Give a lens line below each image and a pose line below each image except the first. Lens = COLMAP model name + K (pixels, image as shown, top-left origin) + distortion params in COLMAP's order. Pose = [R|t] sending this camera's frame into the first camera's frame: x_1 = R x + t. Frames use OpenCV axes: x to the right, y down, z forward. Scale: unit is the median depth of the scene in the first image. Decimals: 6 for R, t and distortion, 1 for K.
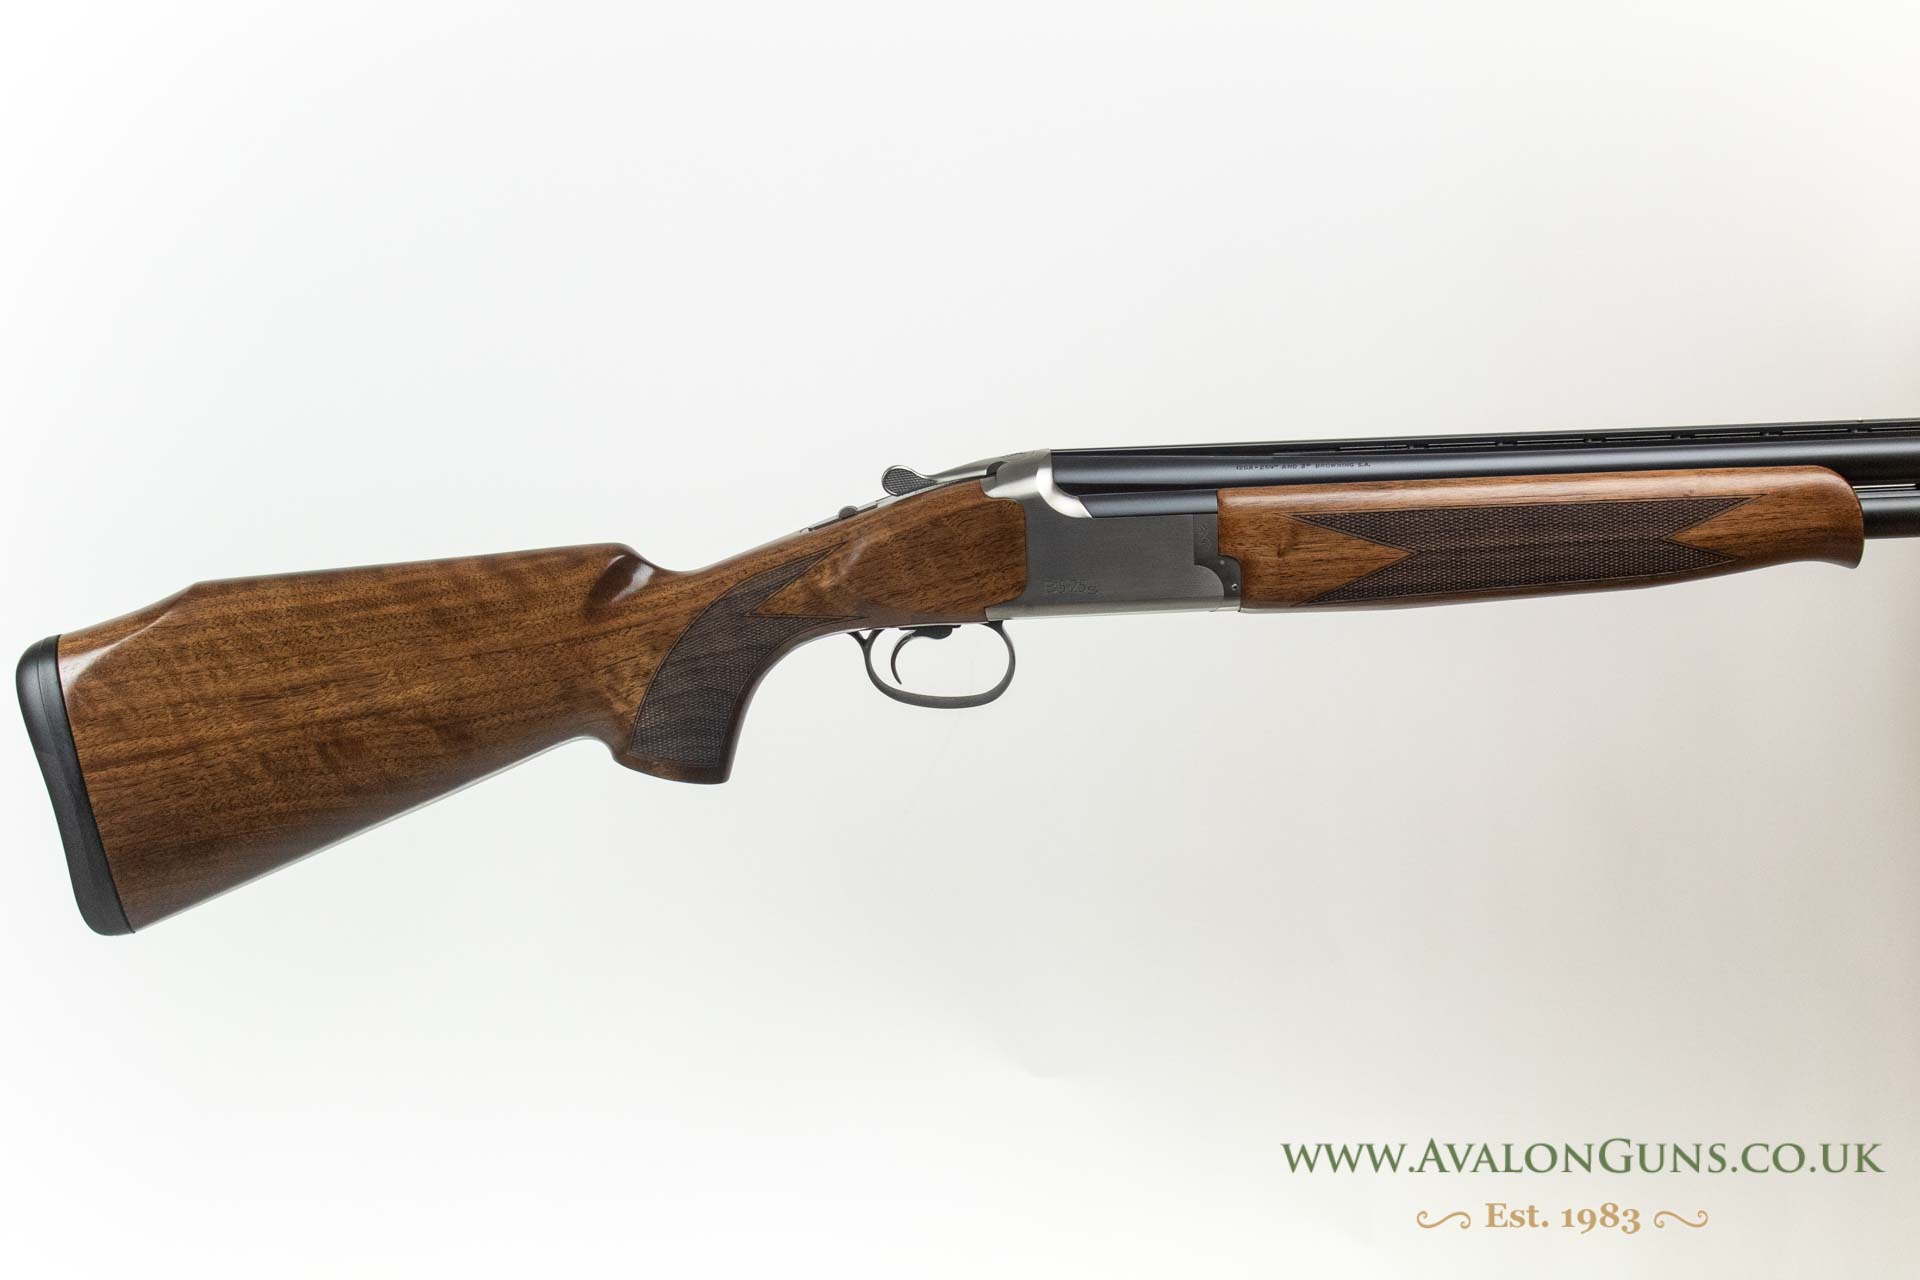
lens RADIAL K [[3320.4, 0, 960.0], [0, 3320.4, 640.0], [0, 0, 1]] dist [0.019119, 0.009200]
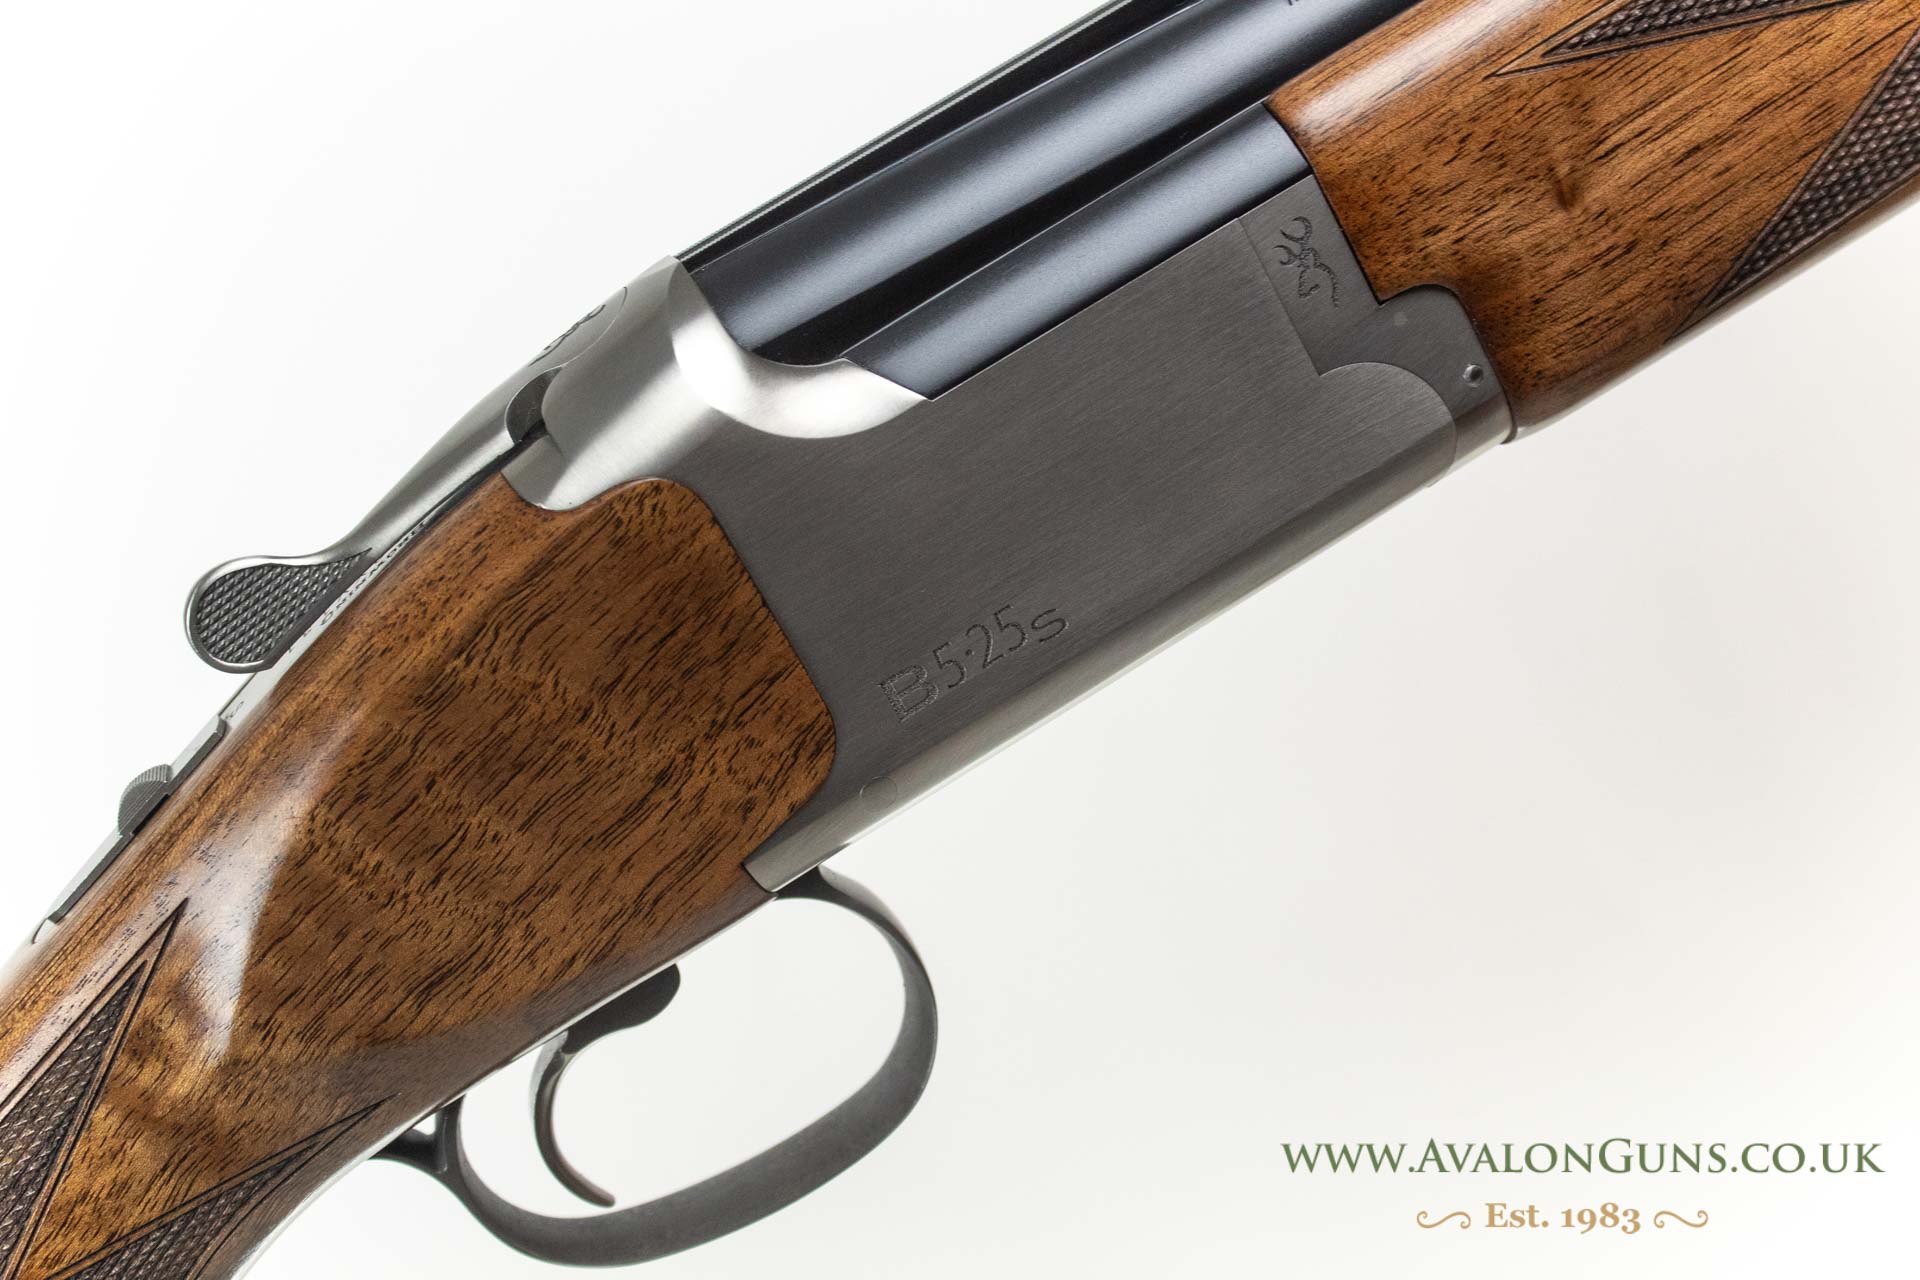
lens RADIAL K [[2984.7, 0, 960.0], [0, 2984.7, 640.0], [0, 0, 1]] dist [0.005406, -0.150240]
pose [[0.872051, -0.483157, 0.078023, 0.013058], [0.478147, 0.875088, 0.074808, -0.036479], [-0.104421, -0.027930, 0.994141, 0.749867]]
